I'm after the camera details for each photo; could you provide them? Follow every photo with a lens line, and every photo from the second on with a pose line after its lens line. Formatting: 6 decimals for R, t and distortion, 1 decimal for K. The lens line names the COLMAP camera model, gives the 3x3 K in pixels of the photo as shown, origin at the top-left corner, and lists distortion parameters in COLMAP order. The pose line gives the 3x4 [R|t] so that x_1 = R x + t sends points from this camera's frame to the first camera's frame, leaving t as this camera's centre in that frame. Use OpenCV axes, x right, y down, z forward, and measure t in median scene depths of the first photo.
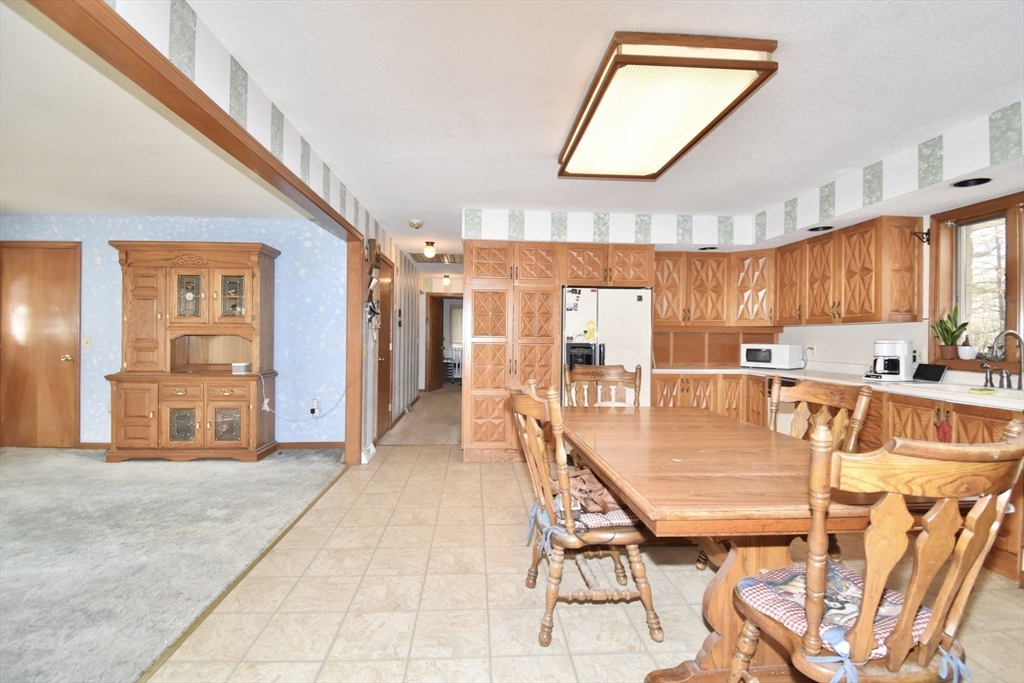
lens RADIAL K [[471.9, 0, 512.0], [0, 471.9, 341.5], [0, 0, 1]] dist [0.003050, -0.014965]
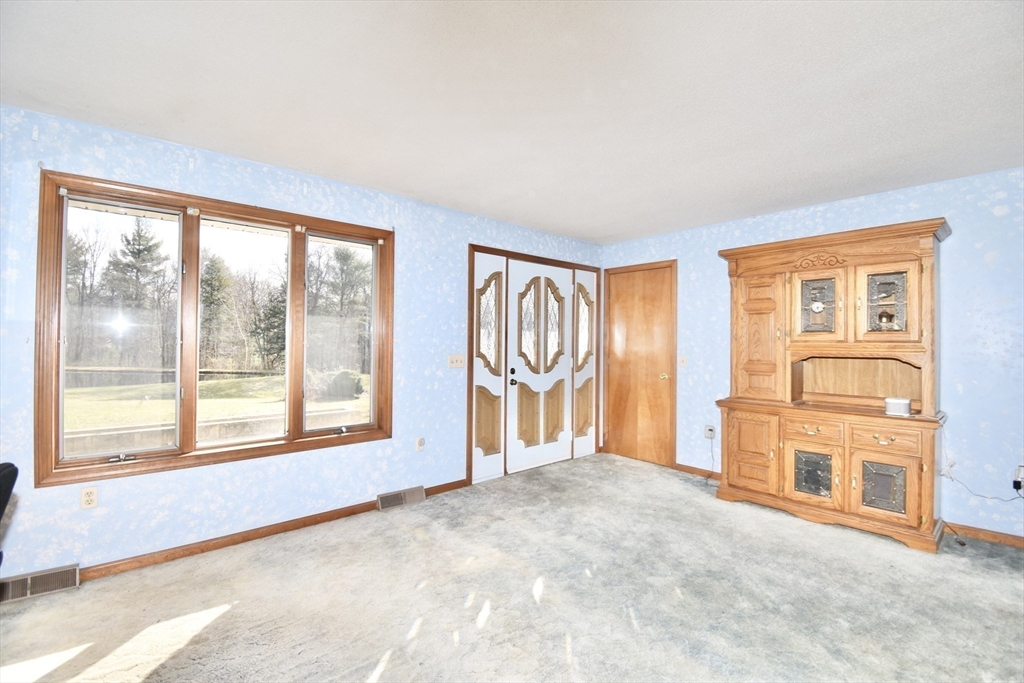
lens RADIAL K [[425.9, 0, 512.0], [0, 425.9, 341.5], [0, 0, 1]] dist [-0.000039, -0.000209]
pose [[0.624303, -0.005797, -0.781161, -0.449997], [-0.006738, 0.999895, -0.012805, -0.026371], [0.781153, 0.013258, 0.624199, 0.173708]]
